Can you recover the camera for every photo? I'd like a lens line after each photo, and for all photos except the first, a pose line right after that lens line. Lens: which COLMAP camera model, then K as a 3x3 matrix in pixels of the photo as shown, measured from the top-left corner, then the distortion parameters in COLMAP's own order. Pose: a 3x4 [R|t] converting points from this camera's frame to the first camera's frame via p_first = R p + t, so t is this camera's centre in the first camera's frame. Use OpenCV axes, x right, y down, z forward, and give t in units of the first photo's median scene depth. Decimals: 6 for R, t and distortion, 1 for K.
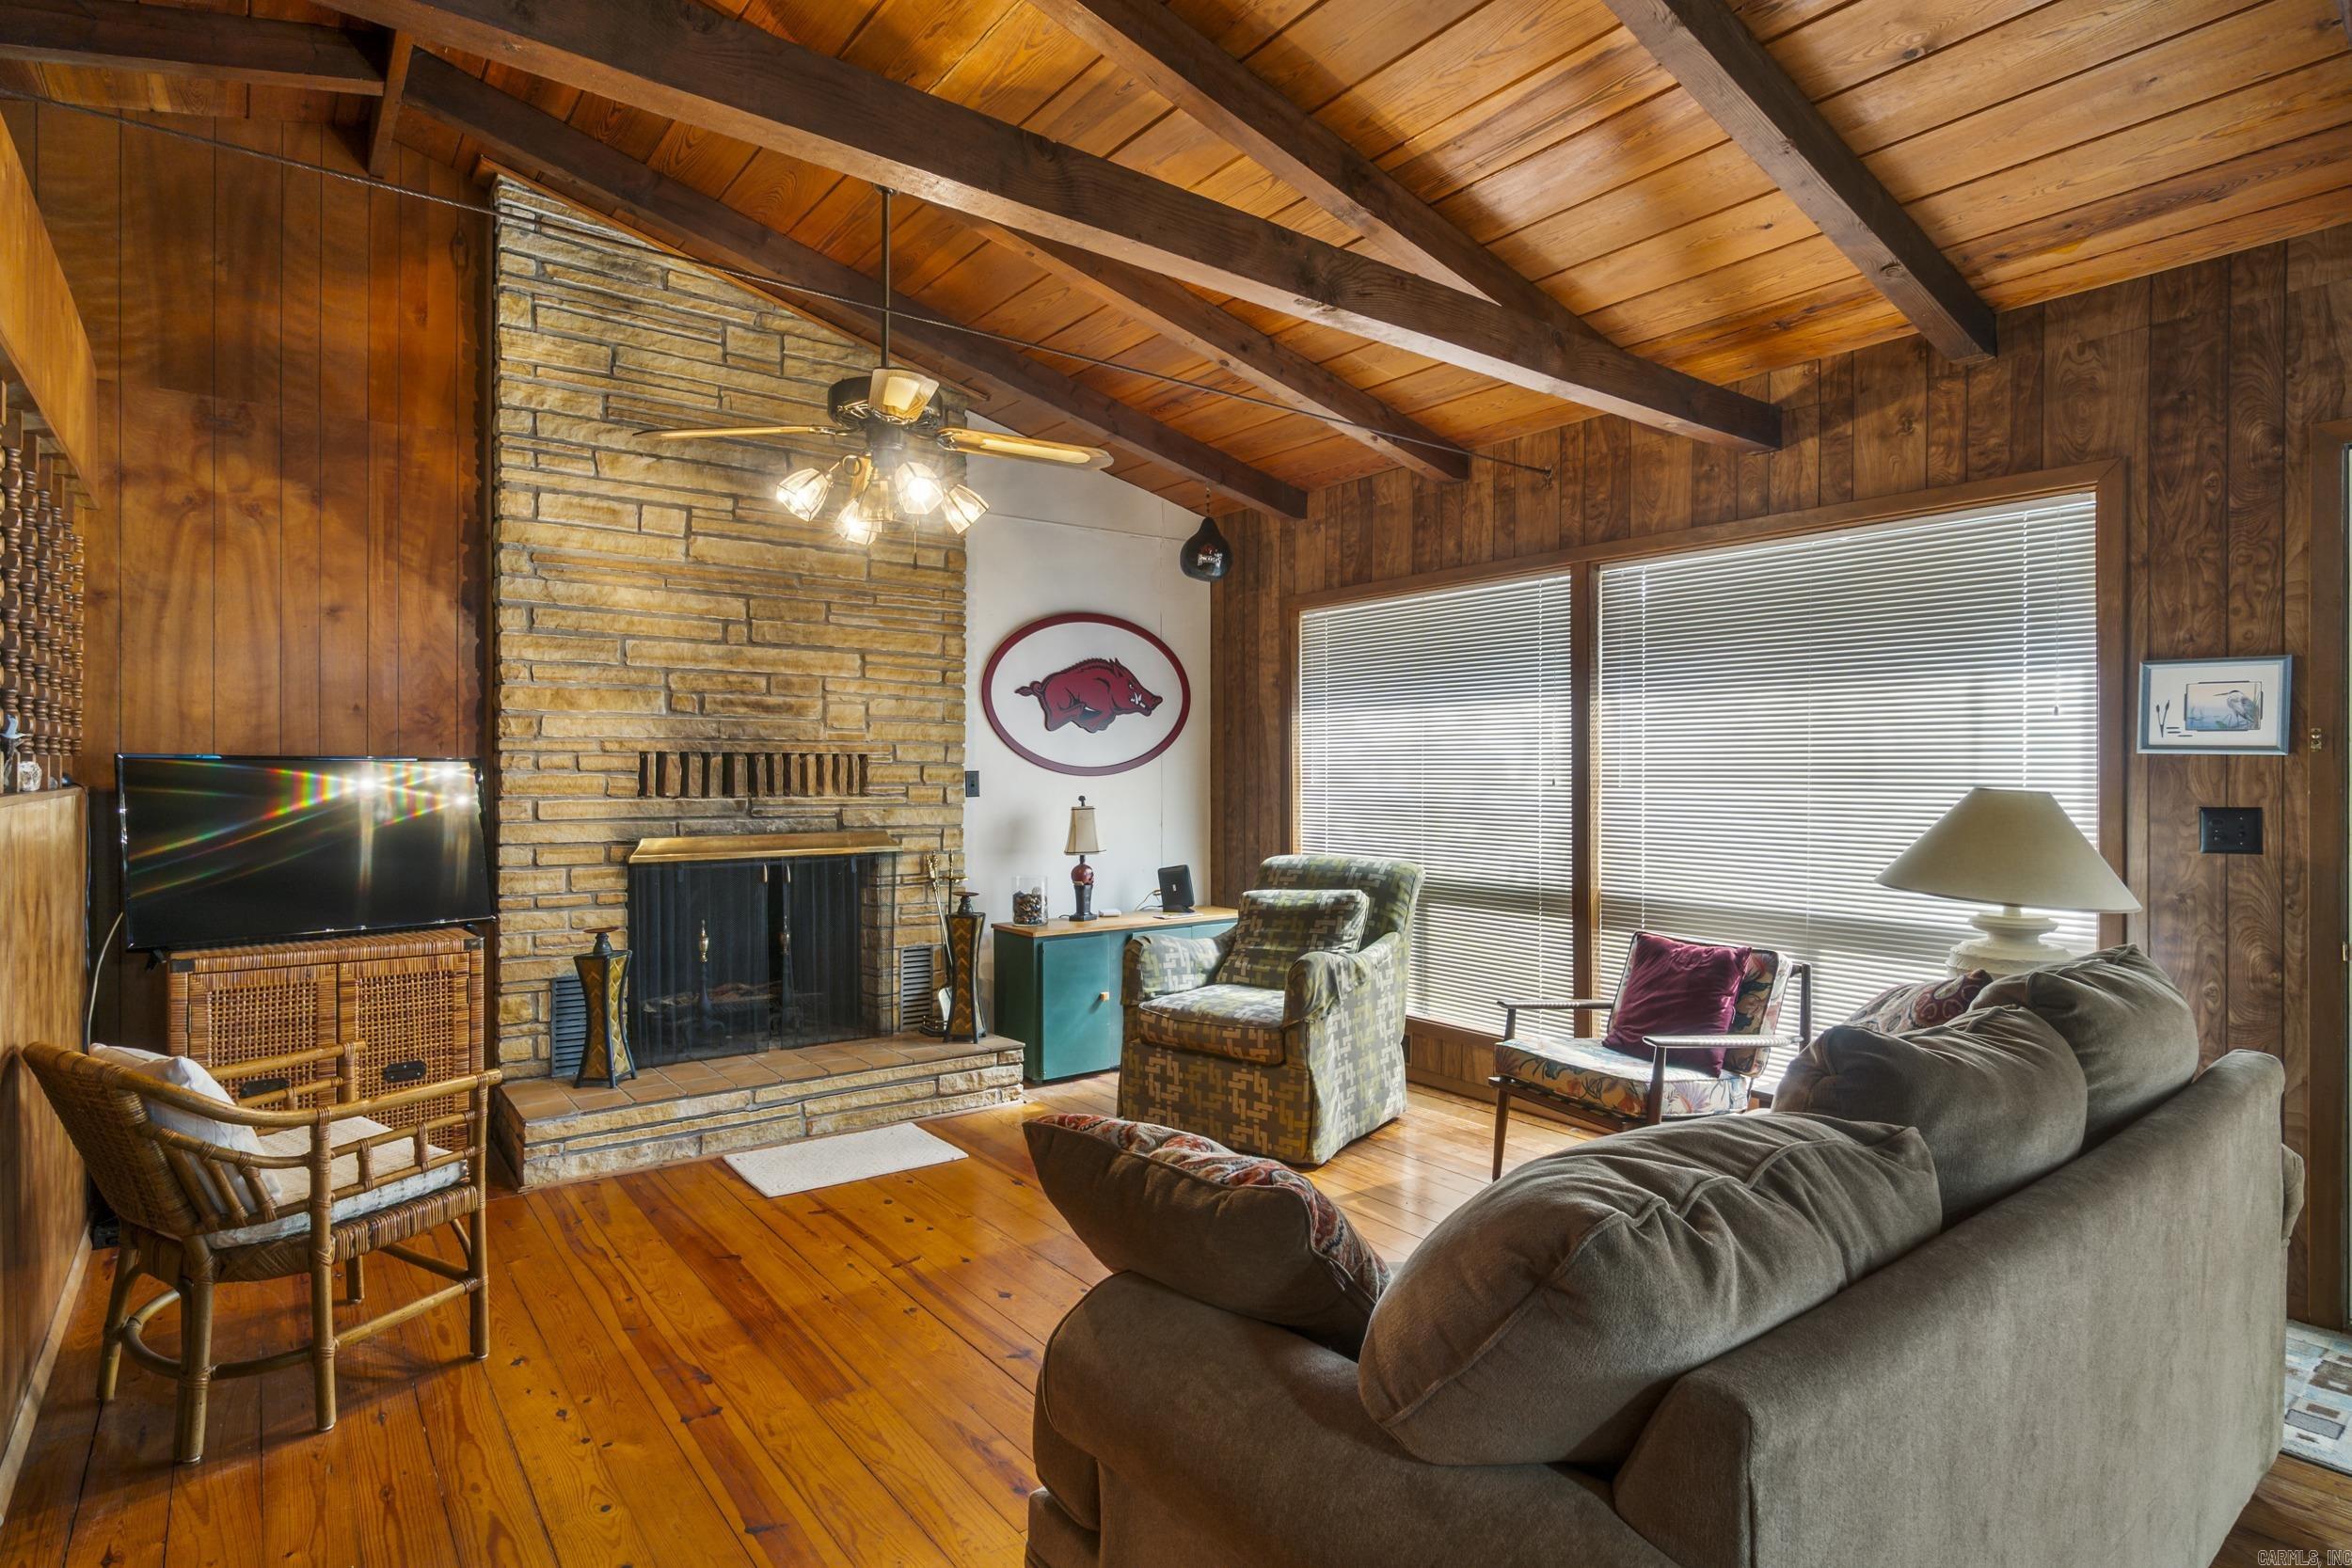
lens RADIAL K [[1236.6, 0, 1158.7], [0, 1236.6, 777.2], [0, 0, 1]] dist [0.004426, -0.000034]
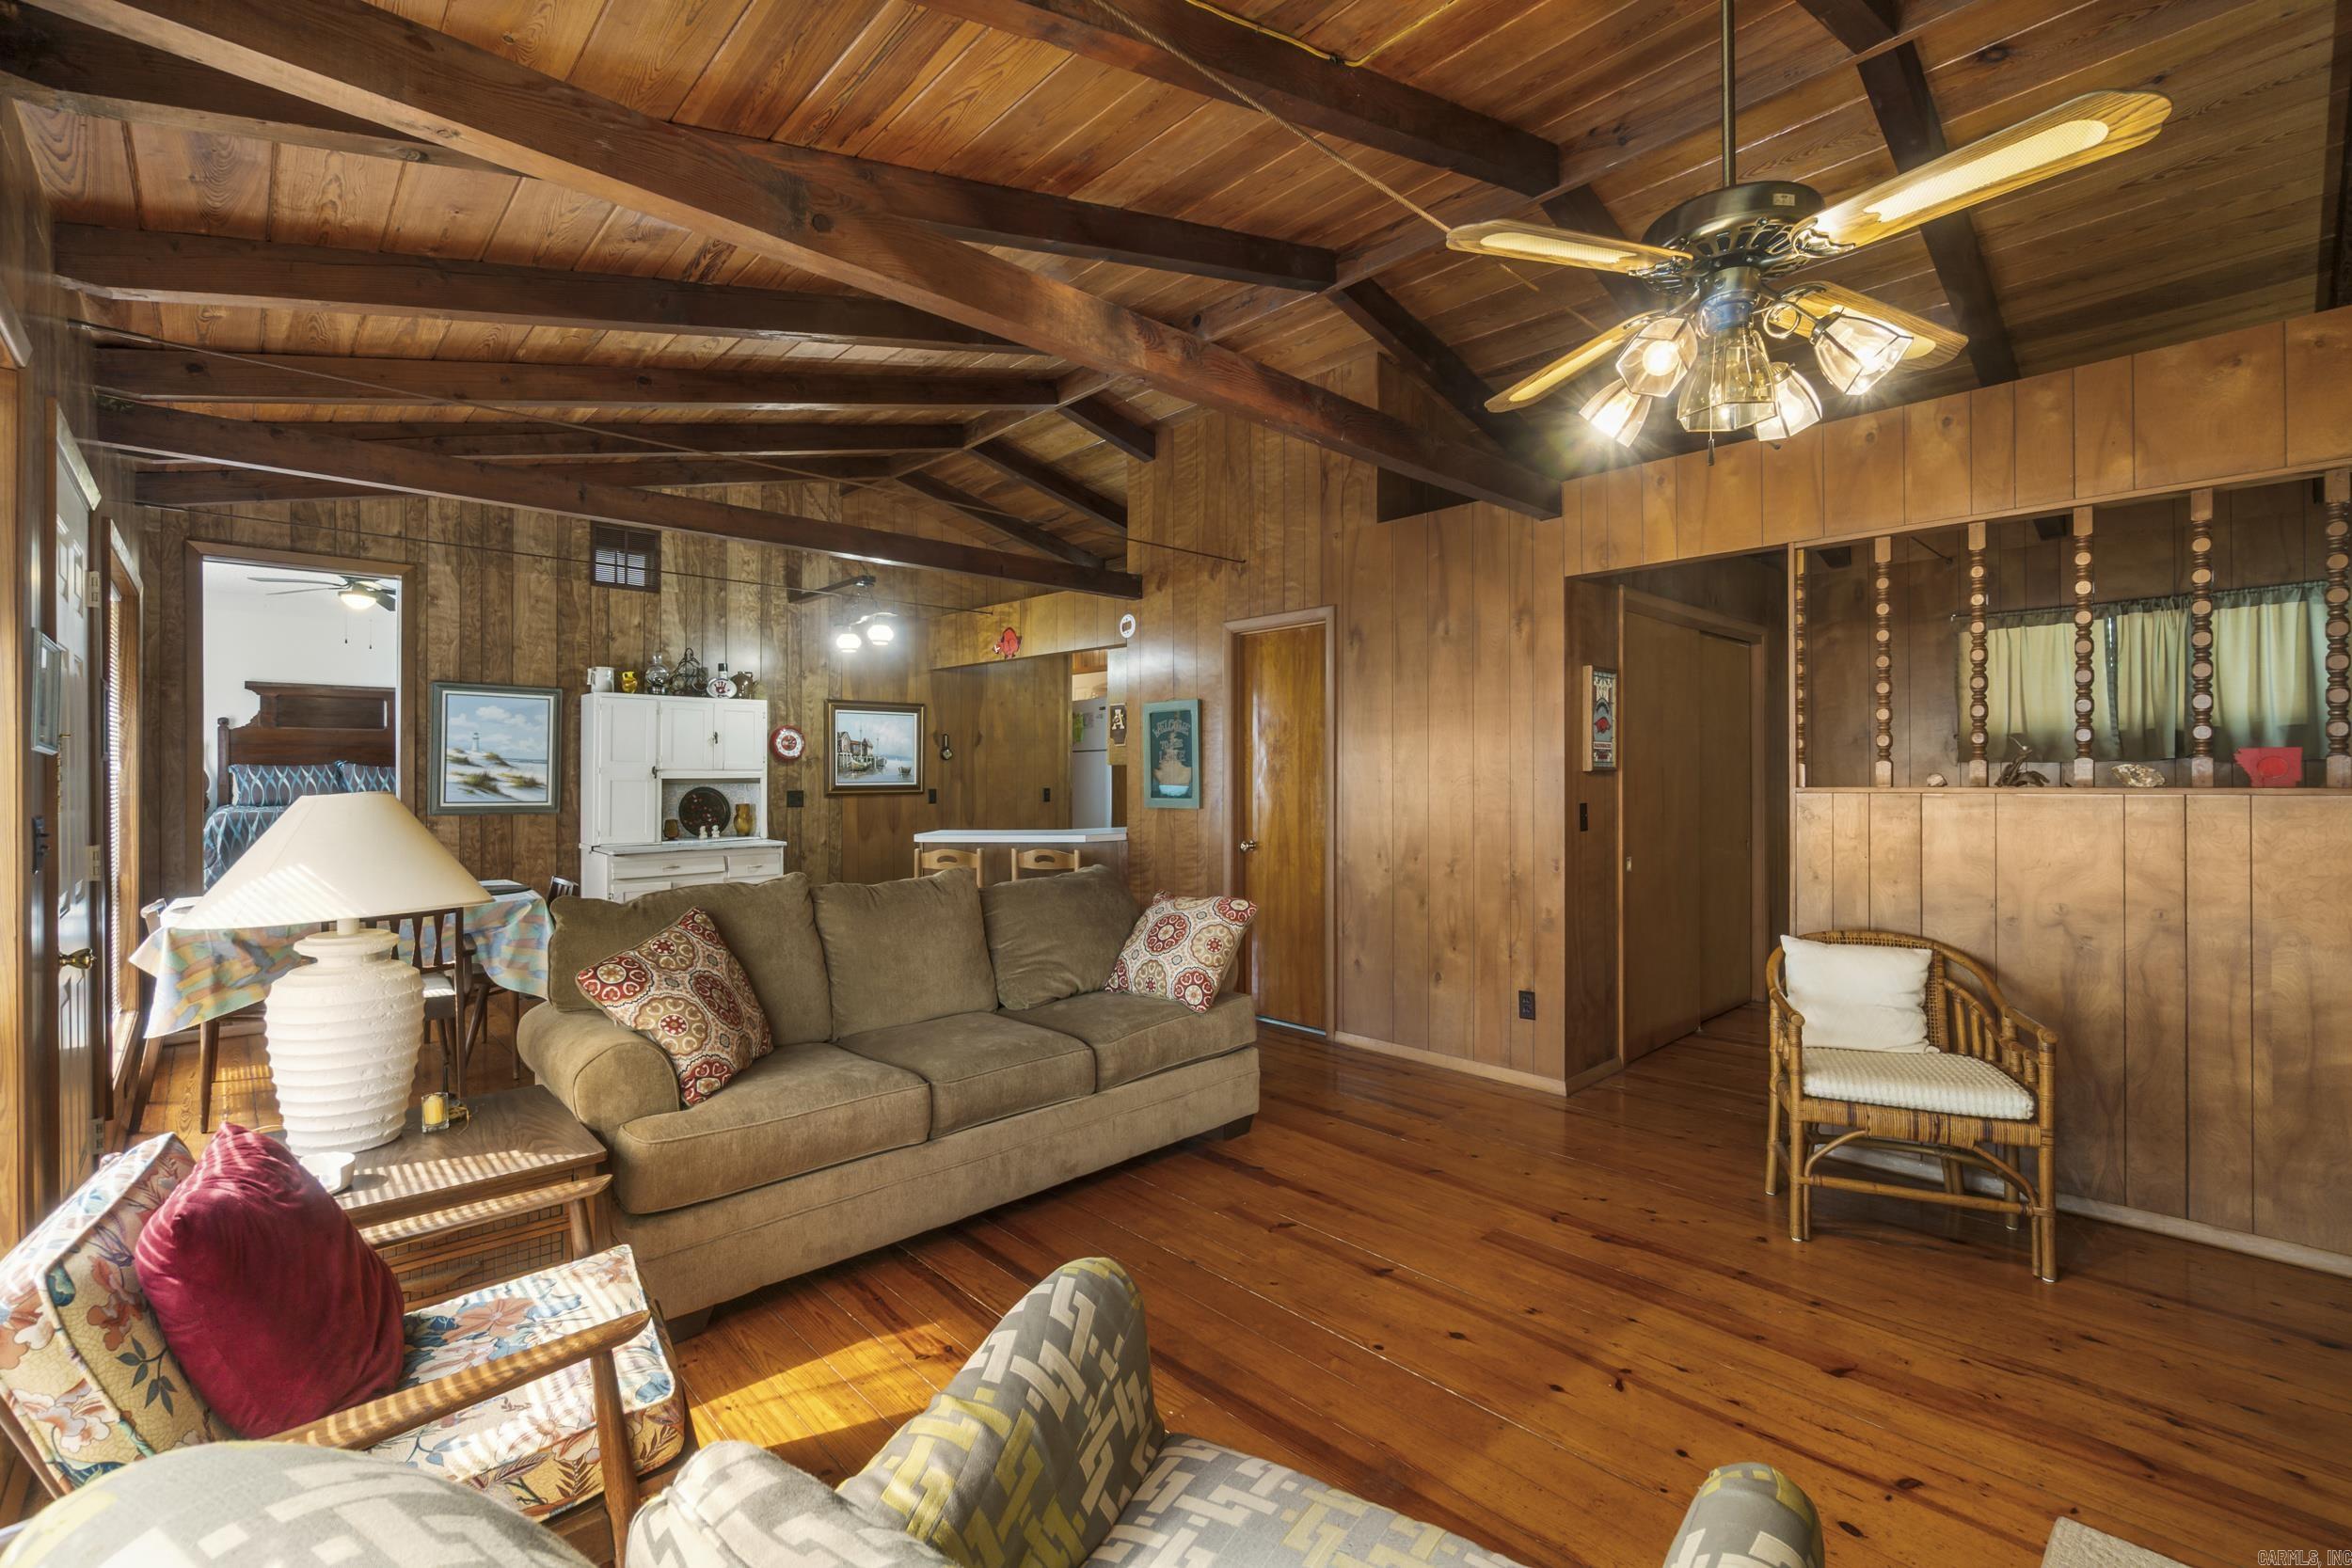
lens RADIAL K [[1019.6, 0, 1186.1], [0, 1019.6, 781.5], [0, 0, 1]] dist [-0.002421, -0.000171]
pose [[-0.993529, 0.005658, -0.113435, 0.107897], [0.005319, 0.999980, 0.003288, 0.000367], [0.113452, 0.002663, -0.993540, 1.190031]]
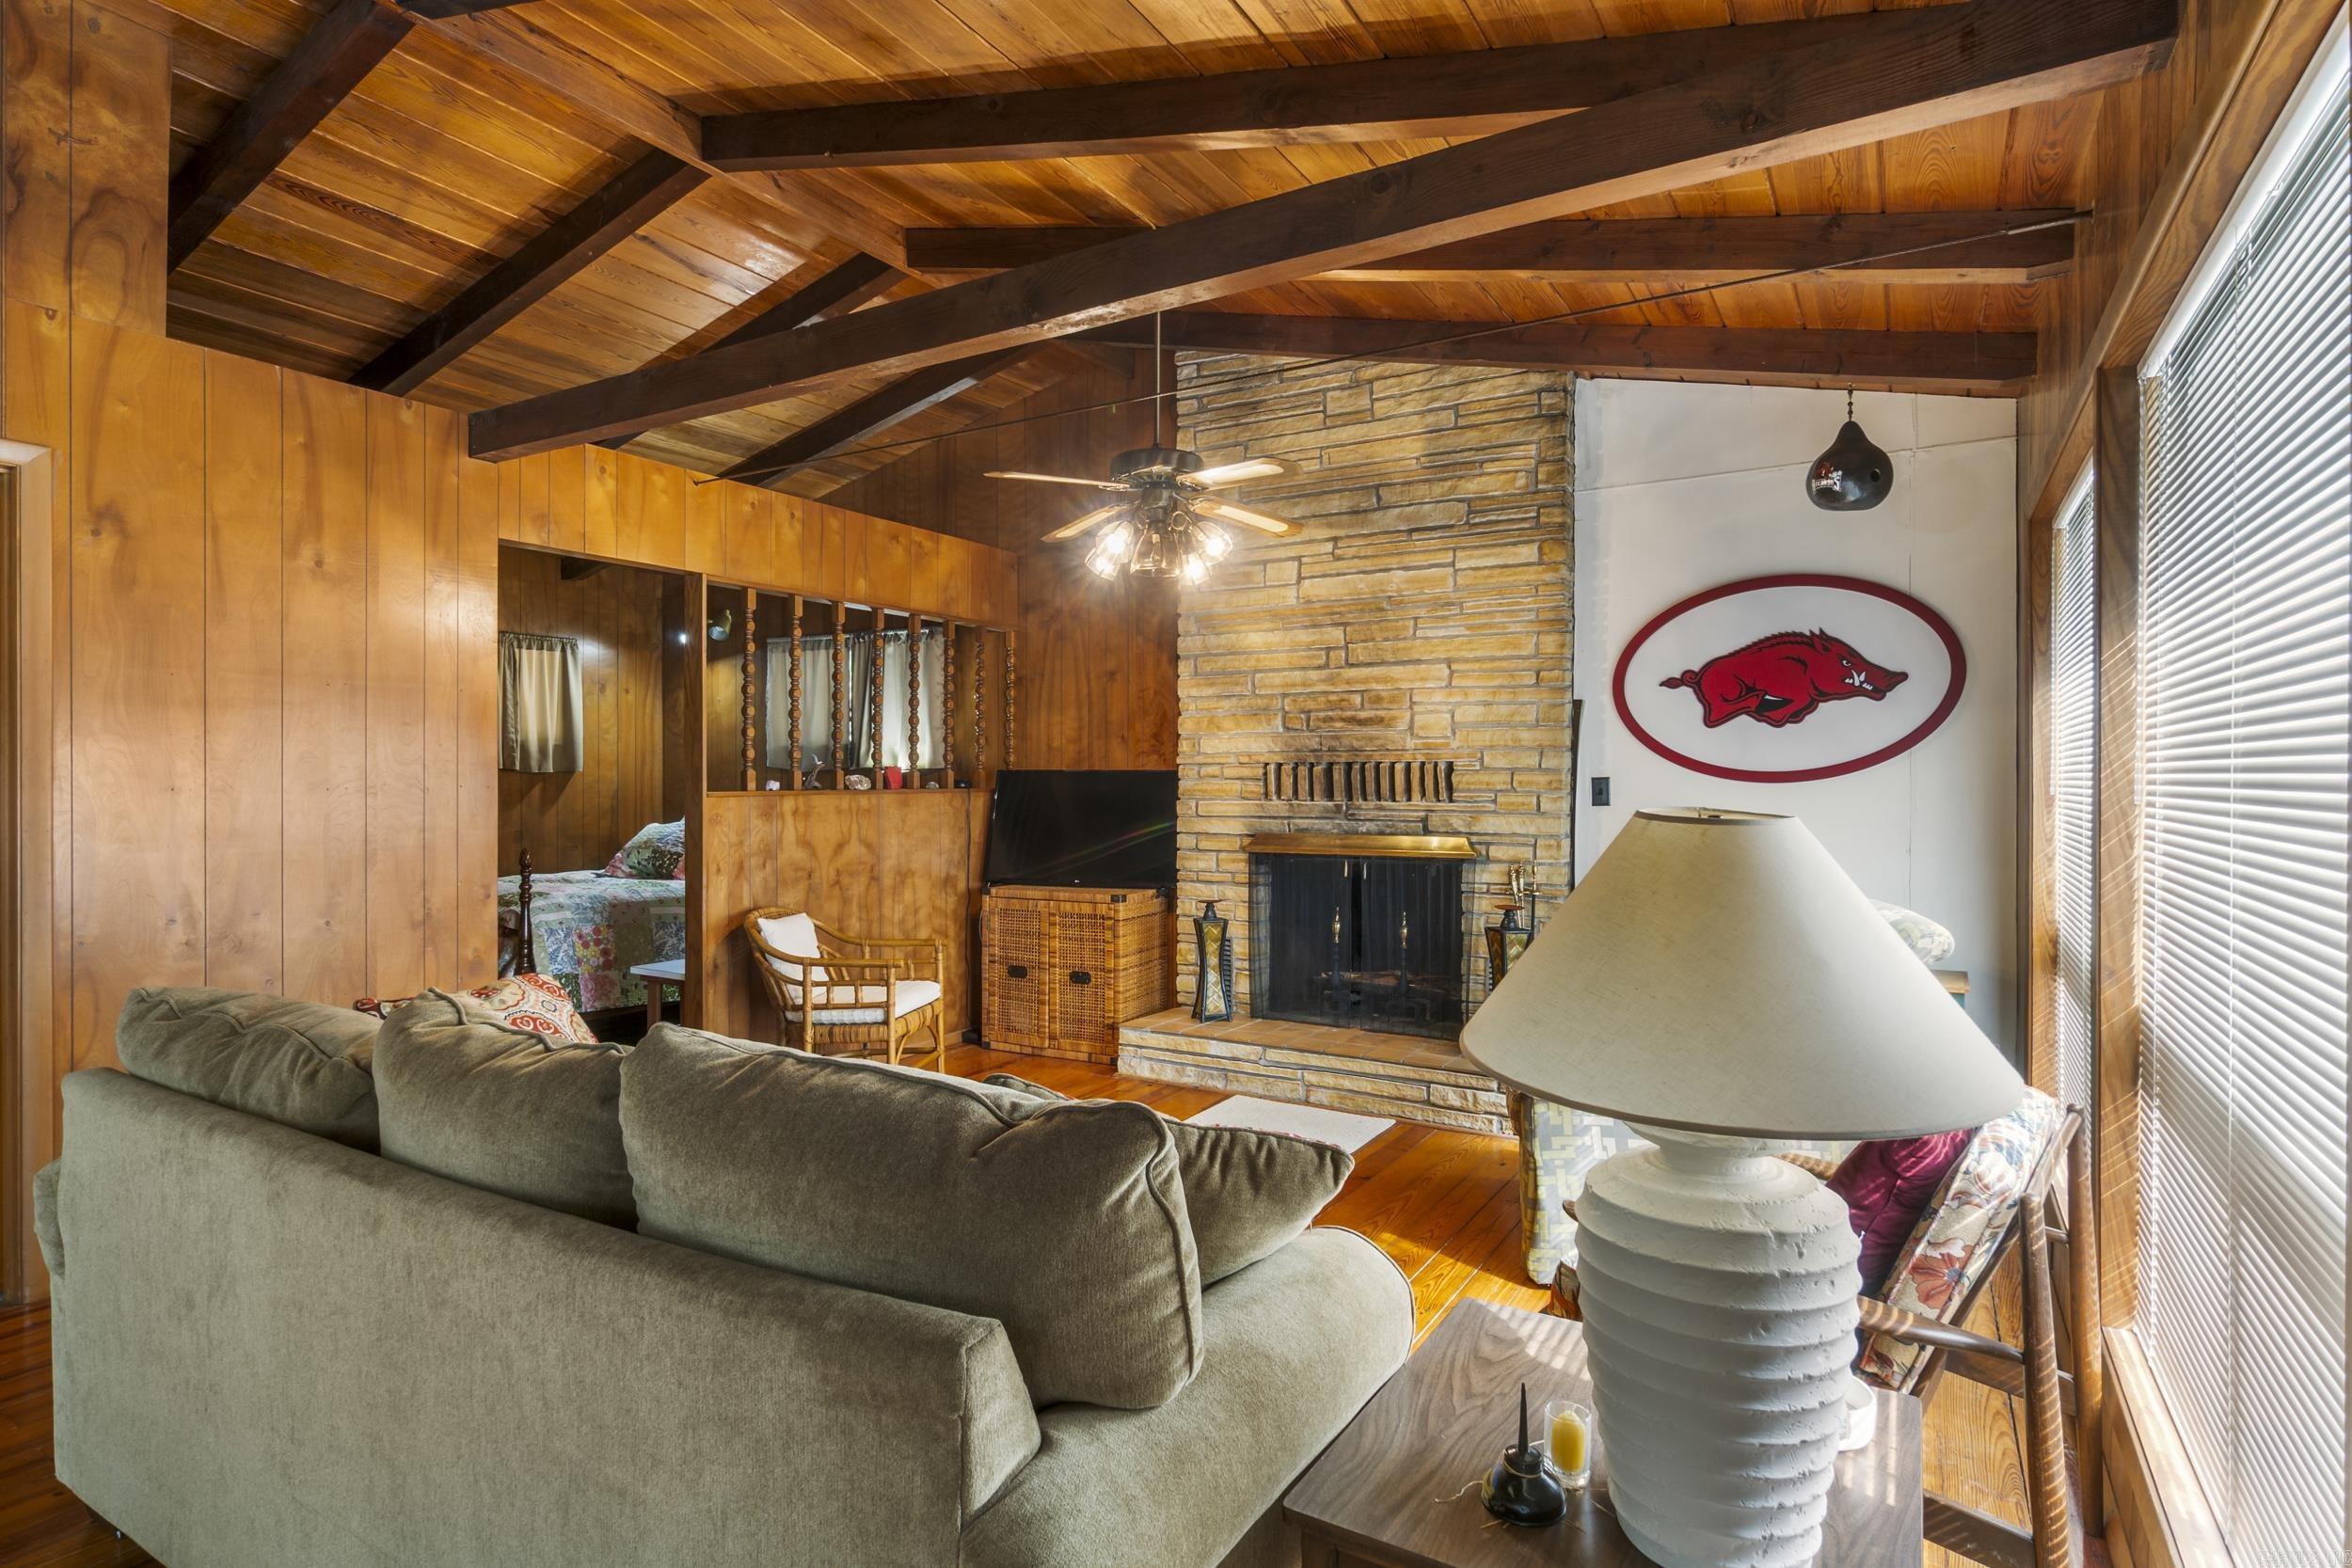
lens RADIAL K [[1236.6, 0, 1166.0], [0, 1236.6, 787.5], [0, 0, 1]] dist [0.004426, -0.000034]
pose [[0.357211, 0.002894, -0.934019, 0.689619], [-0.002174, 0.999995, 0.002267, 0.001236], [0.934021, 0.001221, 0.357216, 0.456068]]
